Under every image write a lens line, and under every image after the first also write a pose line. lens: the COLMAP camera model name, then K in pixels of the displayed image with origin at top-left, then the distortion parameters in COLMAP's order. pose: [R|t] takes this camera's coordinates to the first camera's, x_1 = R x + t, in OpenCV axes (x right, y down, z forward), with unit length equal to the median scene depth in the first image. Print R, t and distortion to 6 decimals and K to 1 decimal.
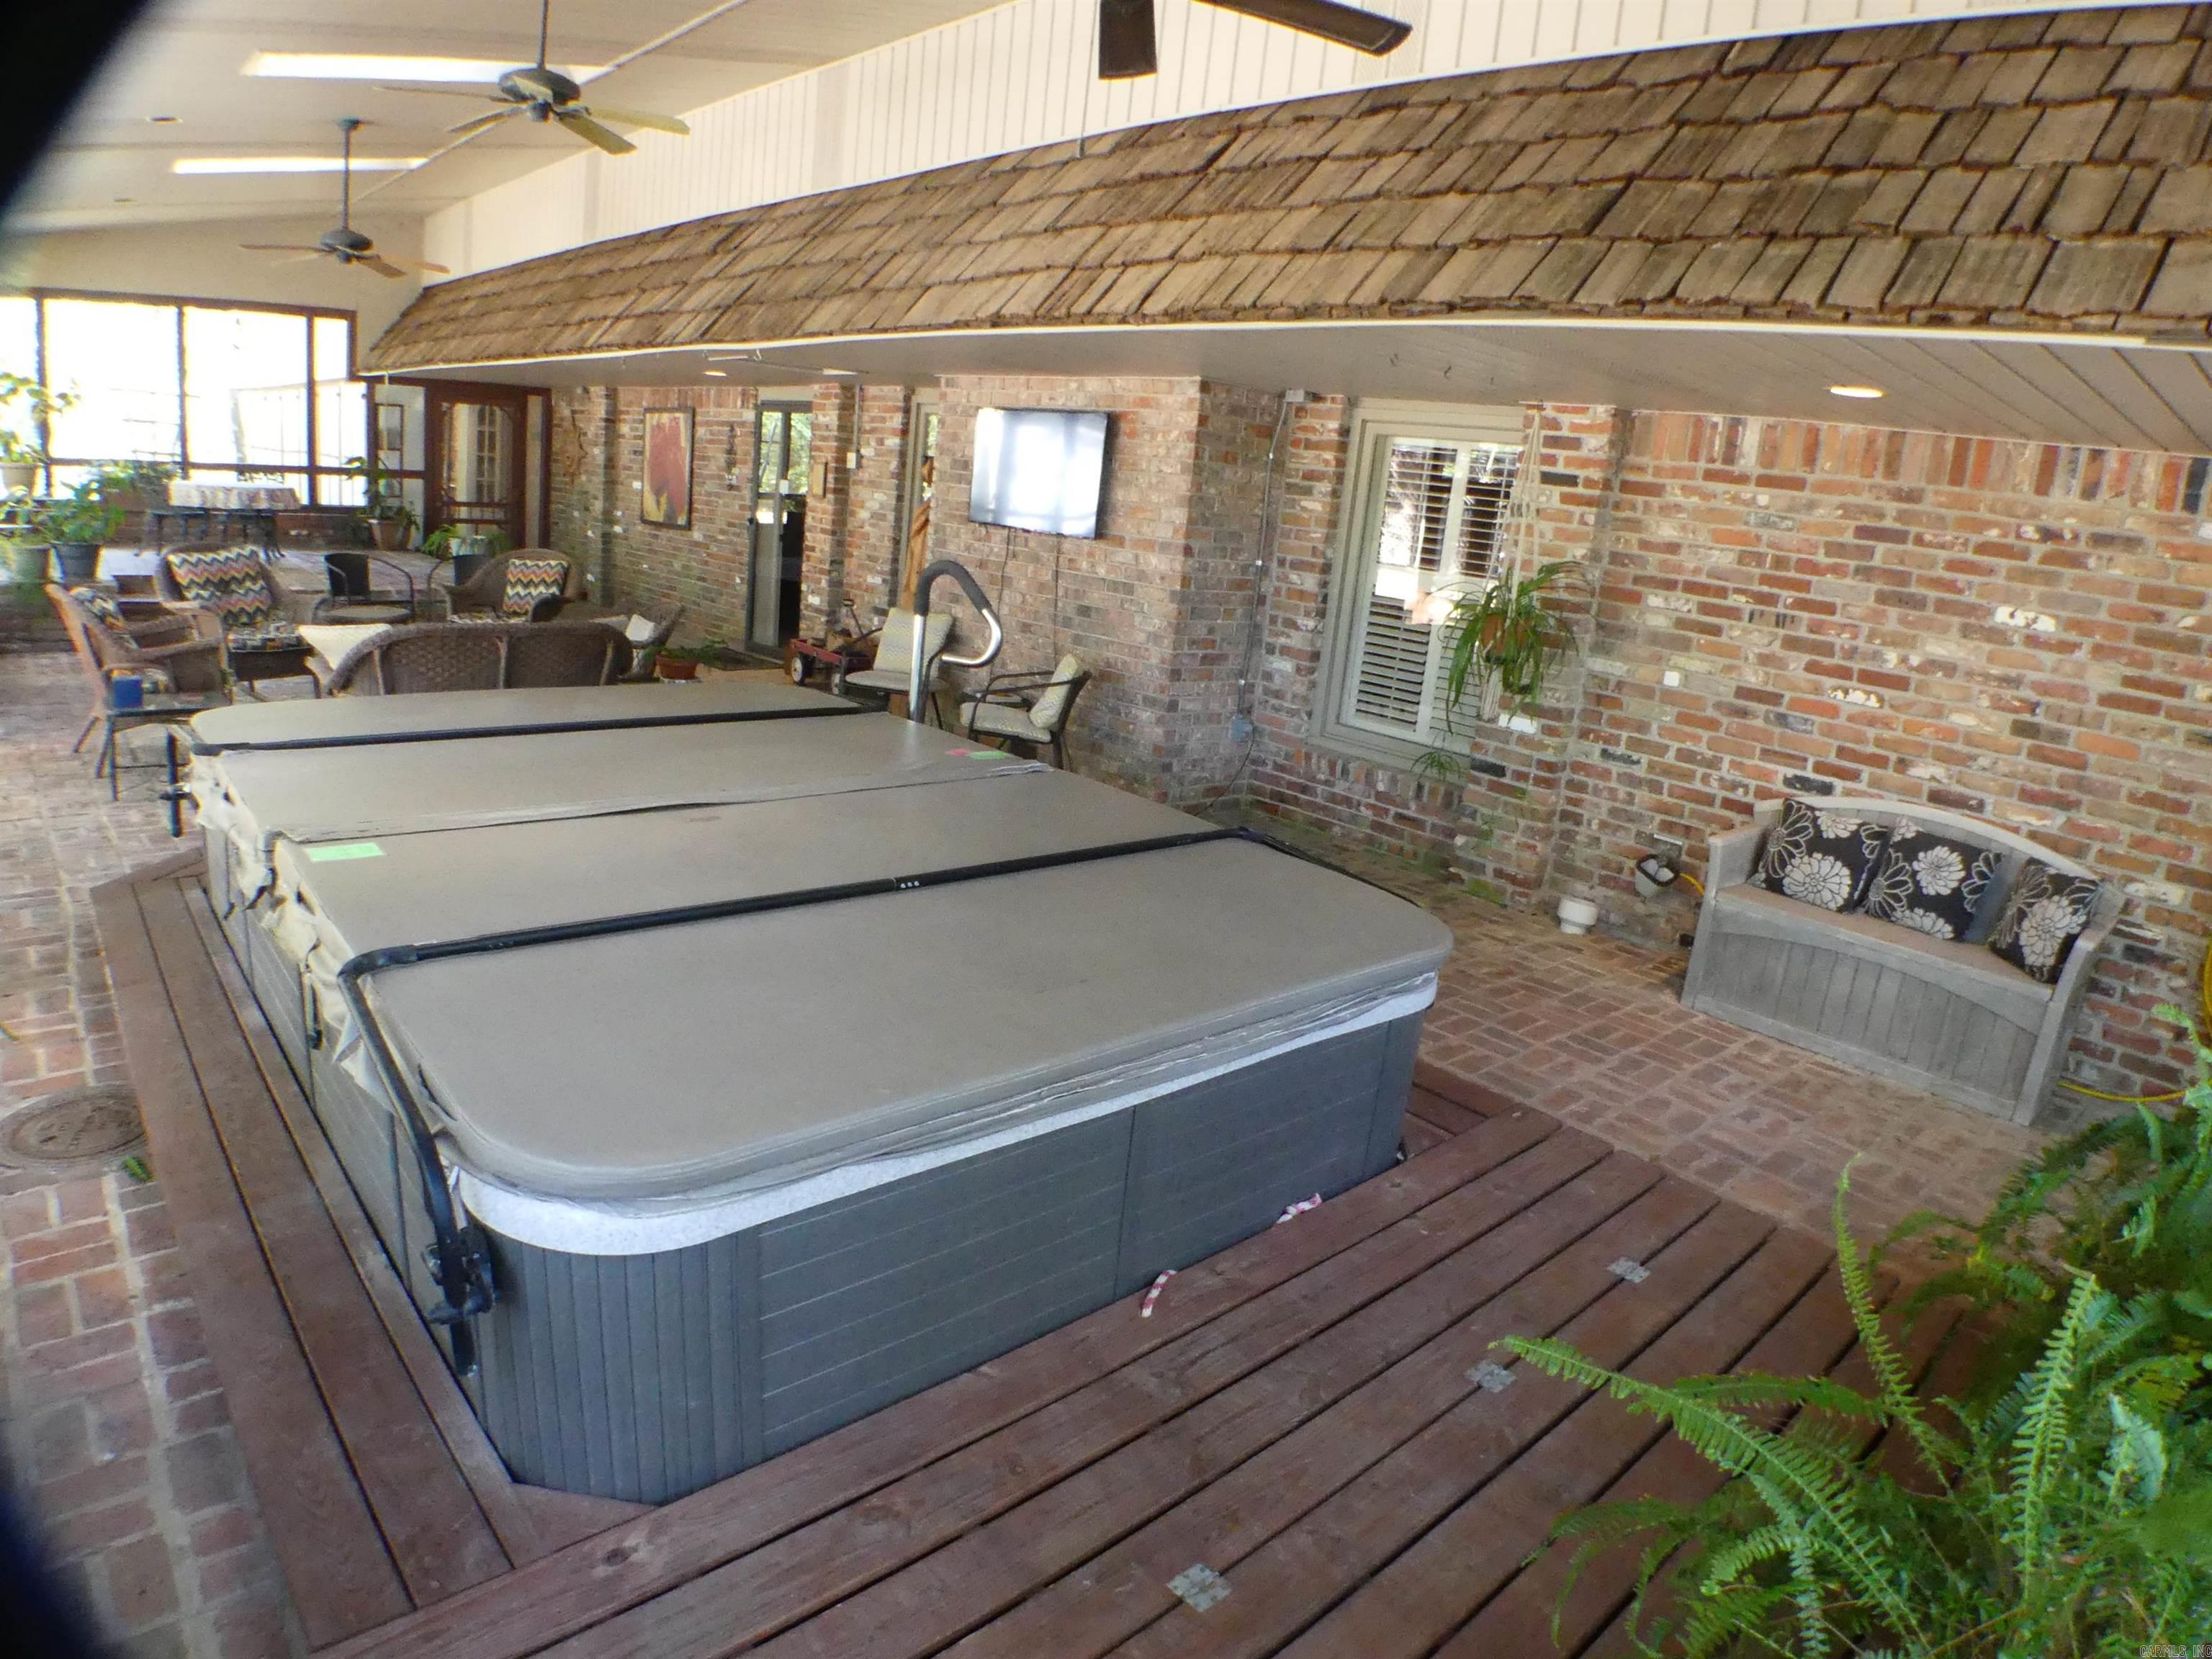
lens RADIAL K [[1401.8, 0, 1106.0], [0, 1401.8, 829.5], [0, 0, 1]] dist [-0.105120, 0.017667]
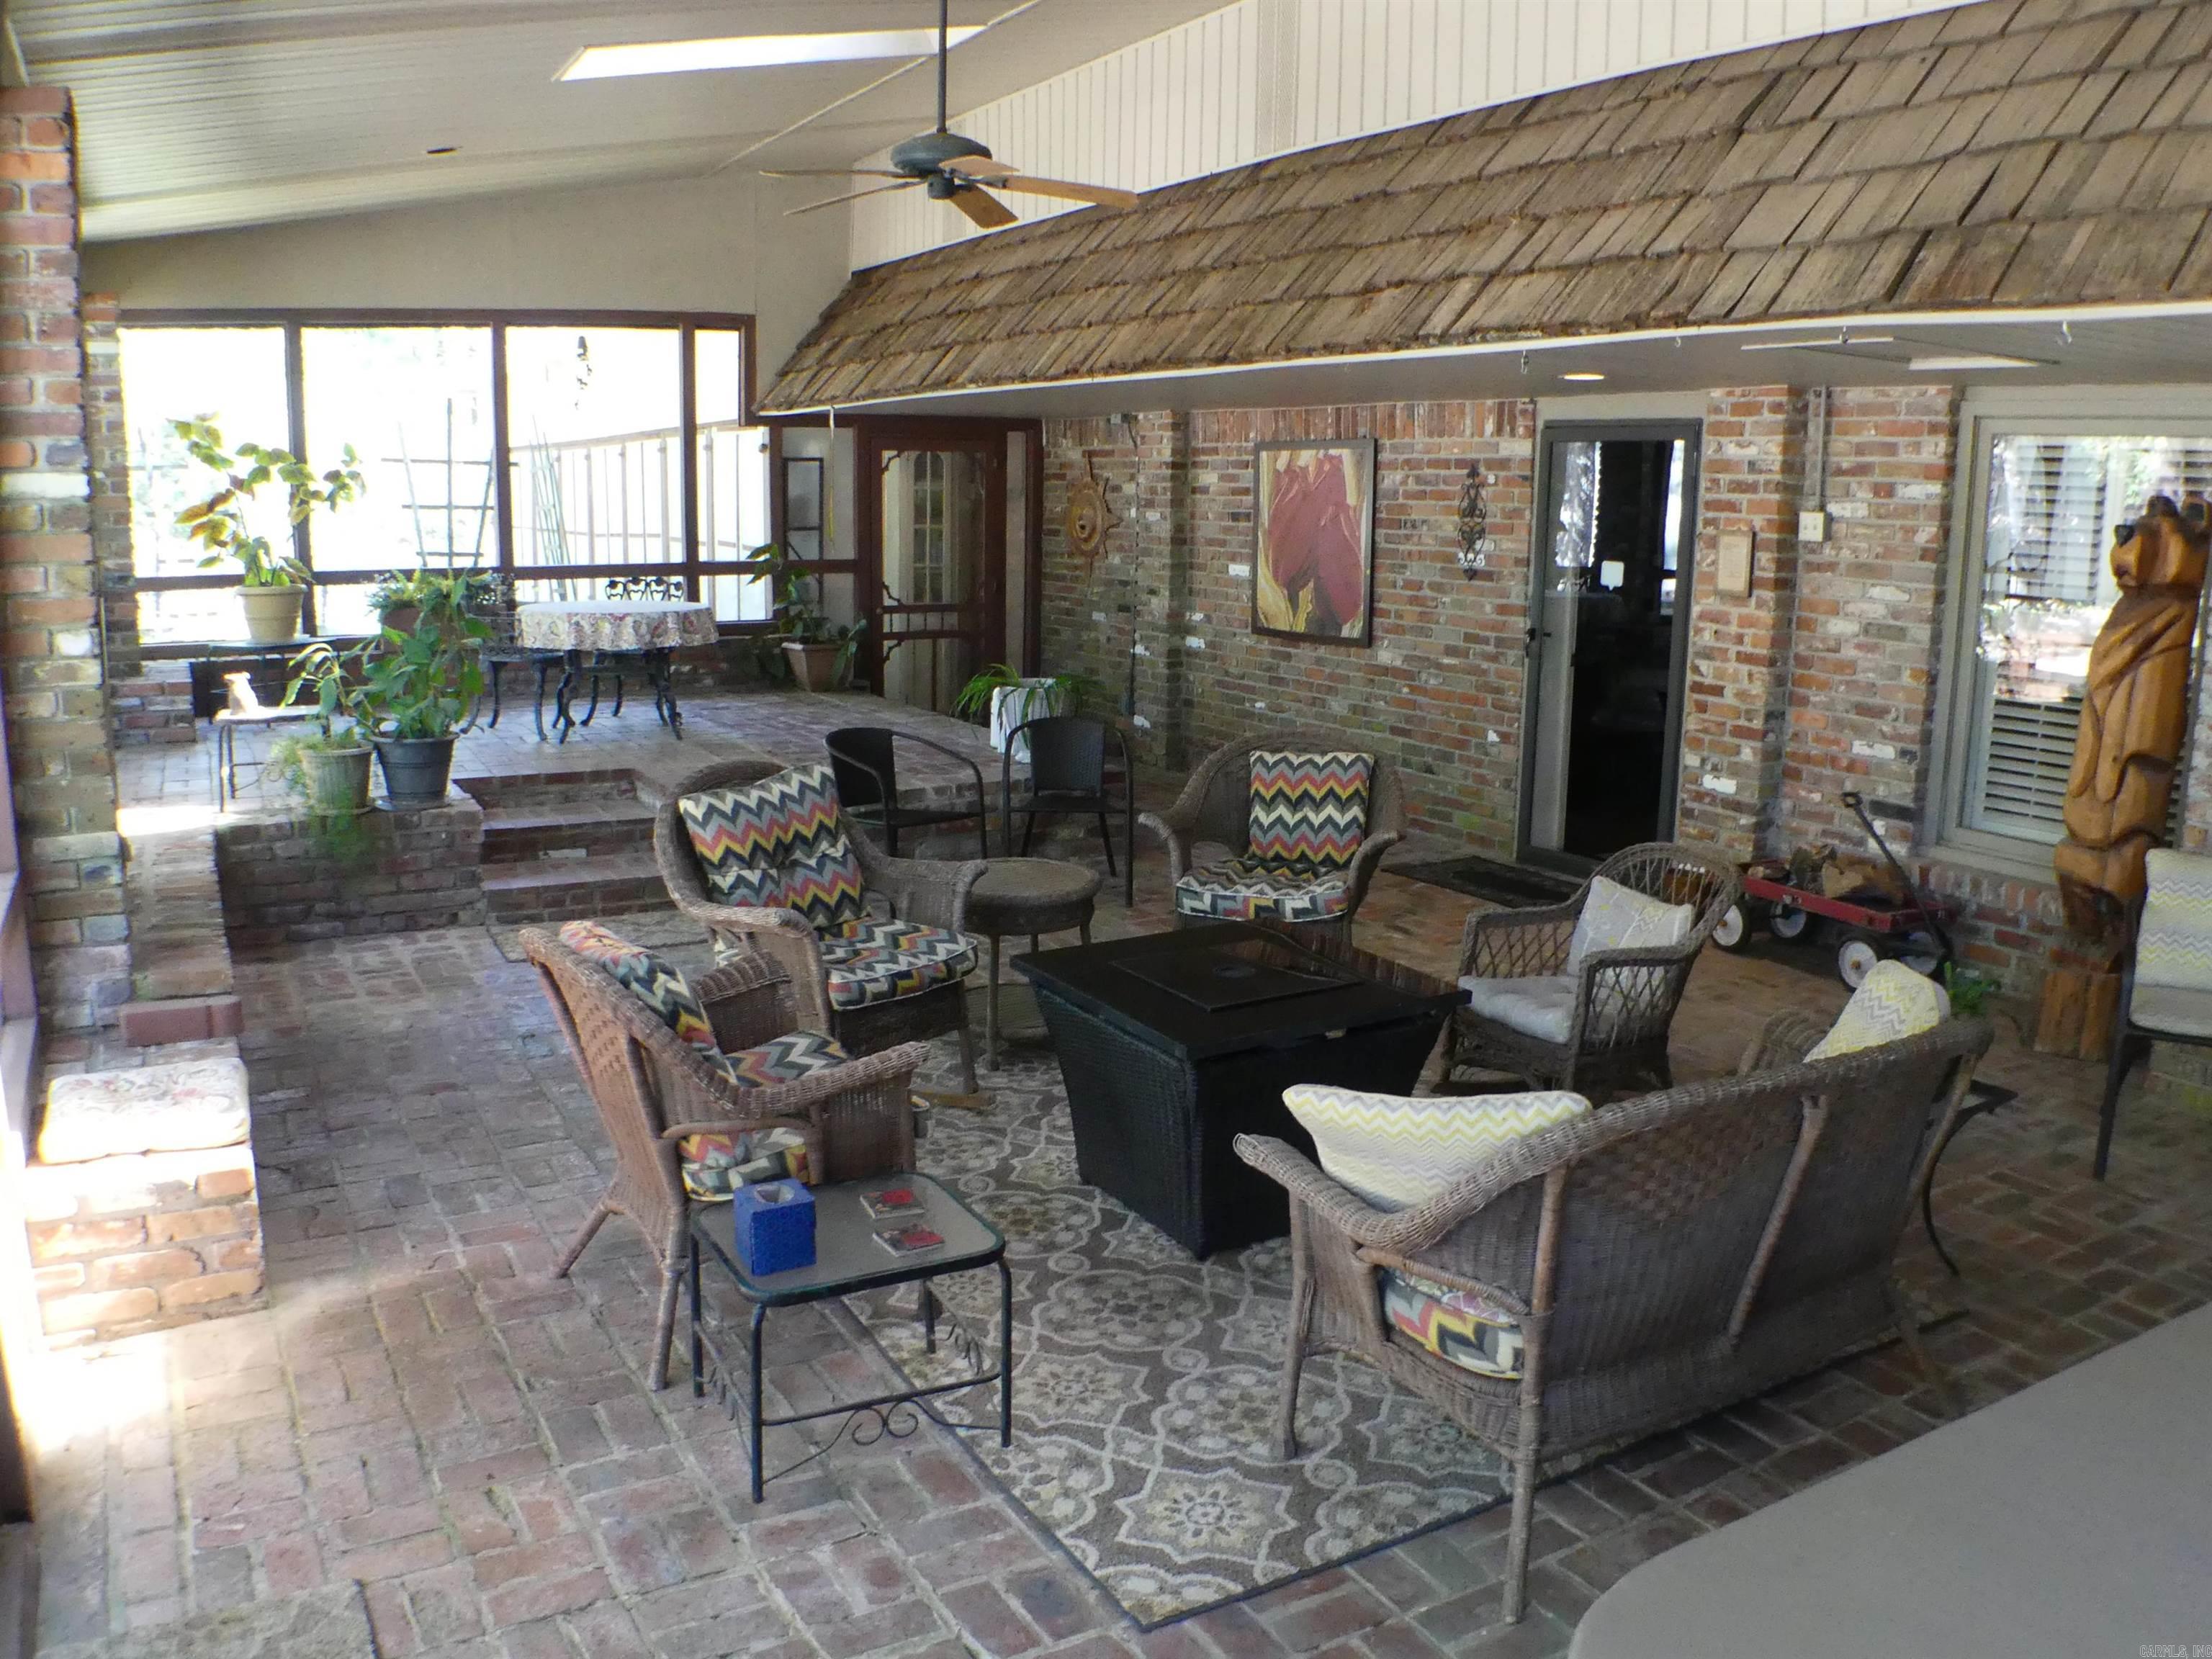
lens RADIAL K [[1773.9, 0, 1106.0], [0, 1773.9, 829.5], [0, 0, 1]] dist [-0.137185, 0.006804]
pose [[0.982679, -0.037309, -0.181520, -0.302740], [0.026217, 0.997661, -0.063127, -0.104688], [0.183450, 0.057274, 0.981359, 0.278355]]
